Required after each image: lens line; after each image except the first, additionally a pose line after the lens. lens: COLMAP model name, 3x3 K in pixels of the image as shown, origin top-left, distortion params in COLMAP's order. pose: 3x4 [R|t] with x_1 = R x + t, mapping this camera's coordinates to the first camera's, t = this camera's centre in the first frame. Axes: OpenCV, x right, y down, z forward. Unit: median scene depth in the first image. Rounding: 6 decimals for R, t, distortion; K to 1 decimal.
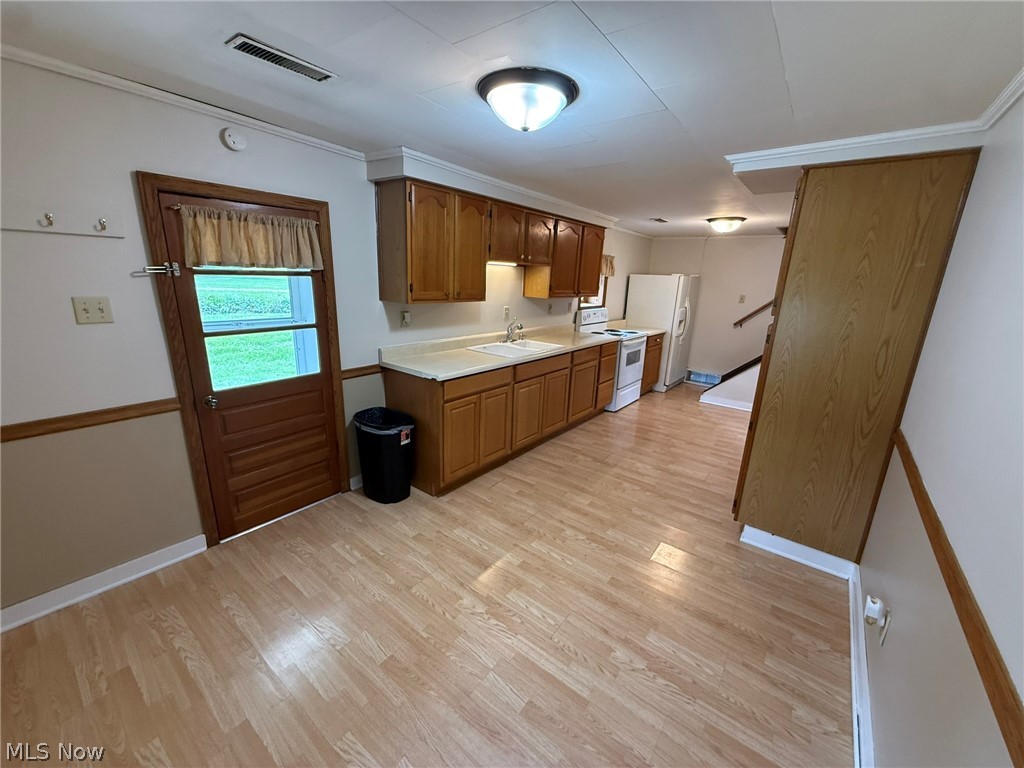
lens RADIAL K [[406.7, 0, 509.5], [0, 406.7, 385.0], [0, 0, 1]] dist [-0.000209, -0.000149]
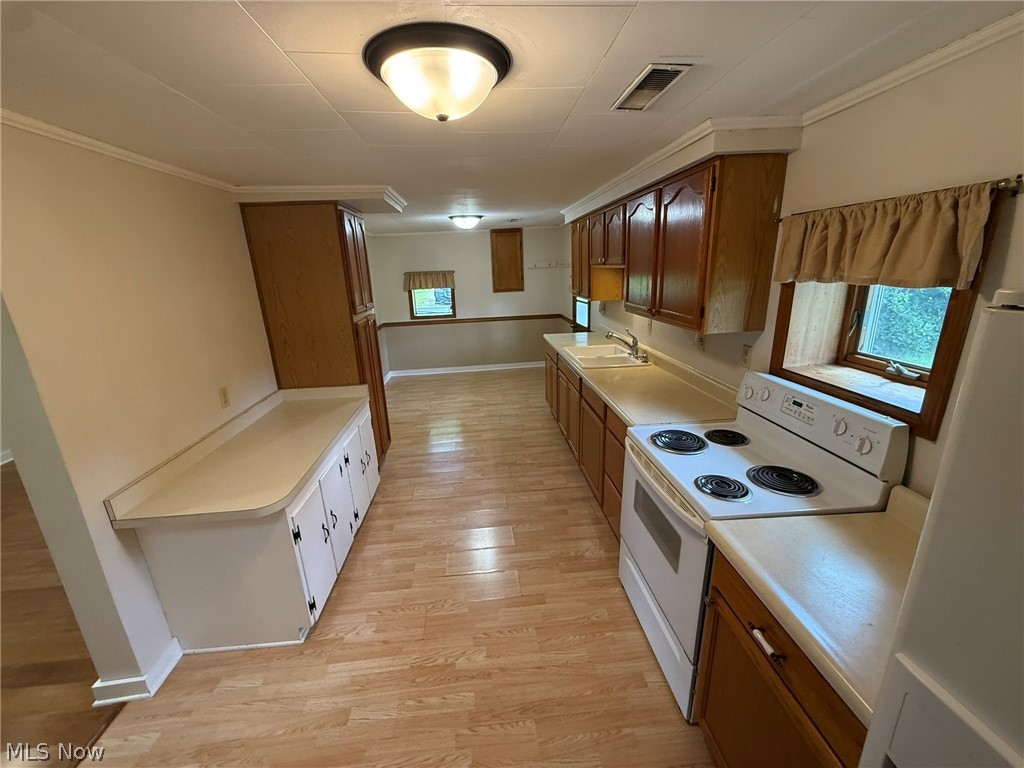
lens RADIAL K [[406.7, 0, 508.5], [0, 406.7, 383.9], [0, 0, 1]] dist [0.001008, -0.000096]
pose [[-0.734792, 0.179486, -0.654114, 1.145086], [-0.167288, 0.886611, 0.431204, -0.569707], [0.657339, 0.426270, -0.621449, 2.073419]]
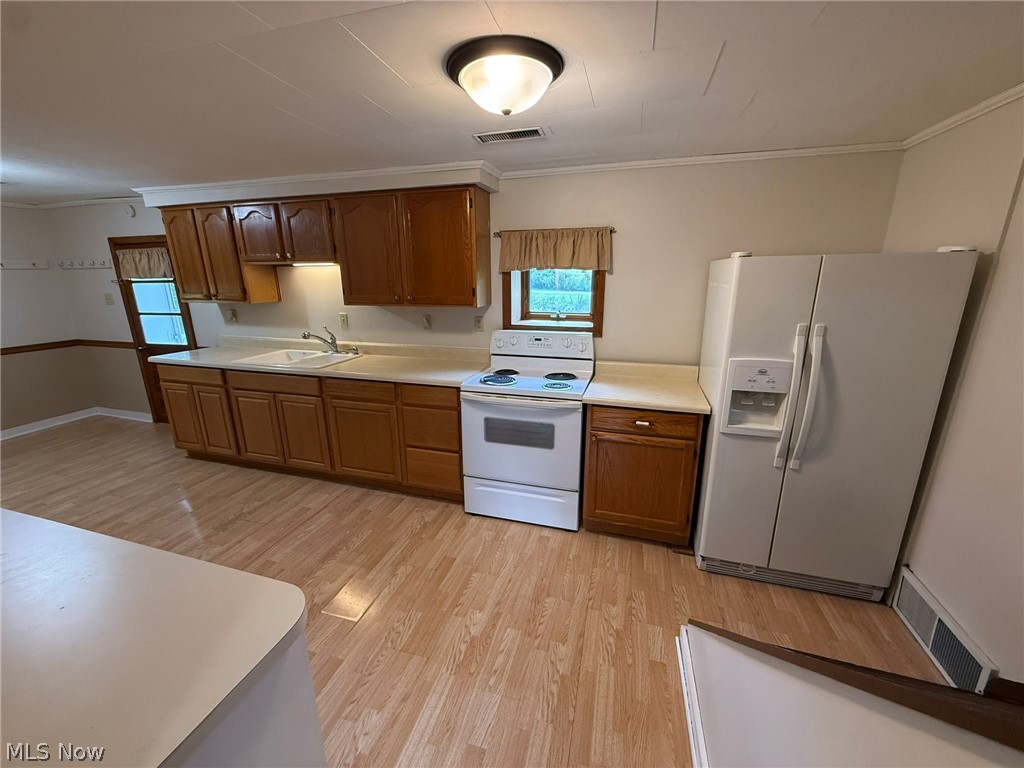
lens RADIAL K [[406.7, 0, 509.5], [0, 406.7, 385.0], [0, 0, 1]] dist [-0.000209, -0.000149]
pose [[0.364033, 0.206643, -0.908174, 1.408222], [-0.223473, 0.965973, 0.130217, -0.355808], [0.904179, 0.155549, 0.397824, 1.504583]]
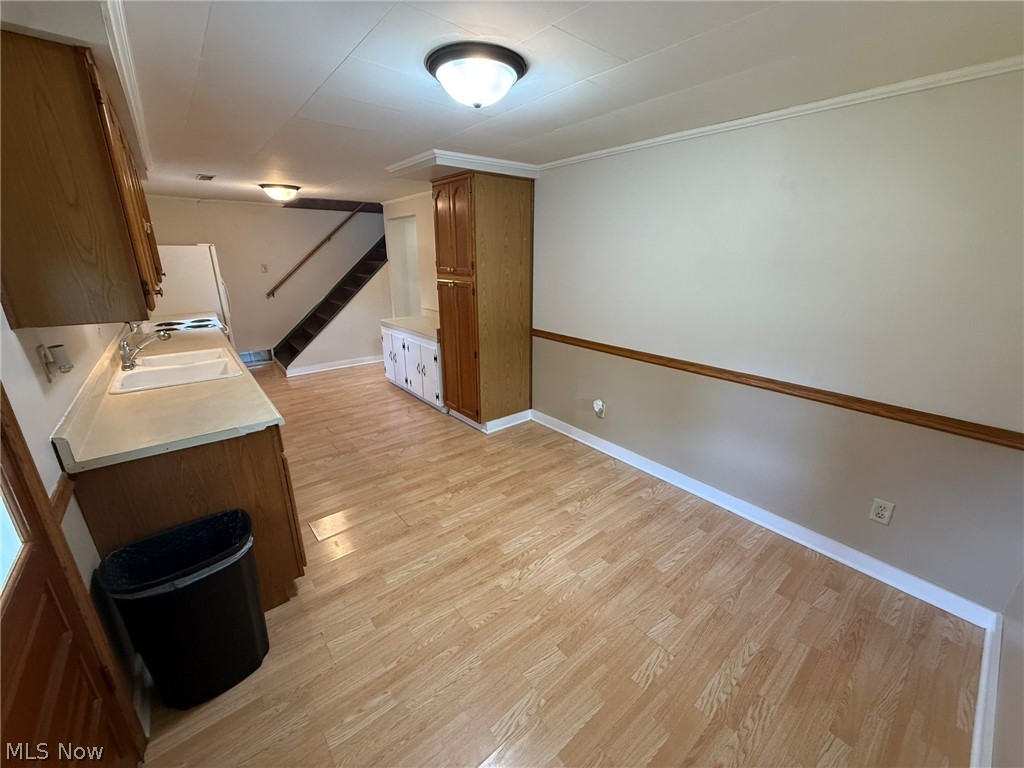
lens RADIAL K [[406.7, 0, 509.5], [0, 406.7, 385.0], [0, 0, 1]] dist [-0.000209, -0.000149]
pose [[0.224881, -0.336618, 0.914394, -0.651299], [0.261300, 0.924892, 0.276220, -0.150673], [-0.938696, 0.176814, 0.295949, 0.451016]]
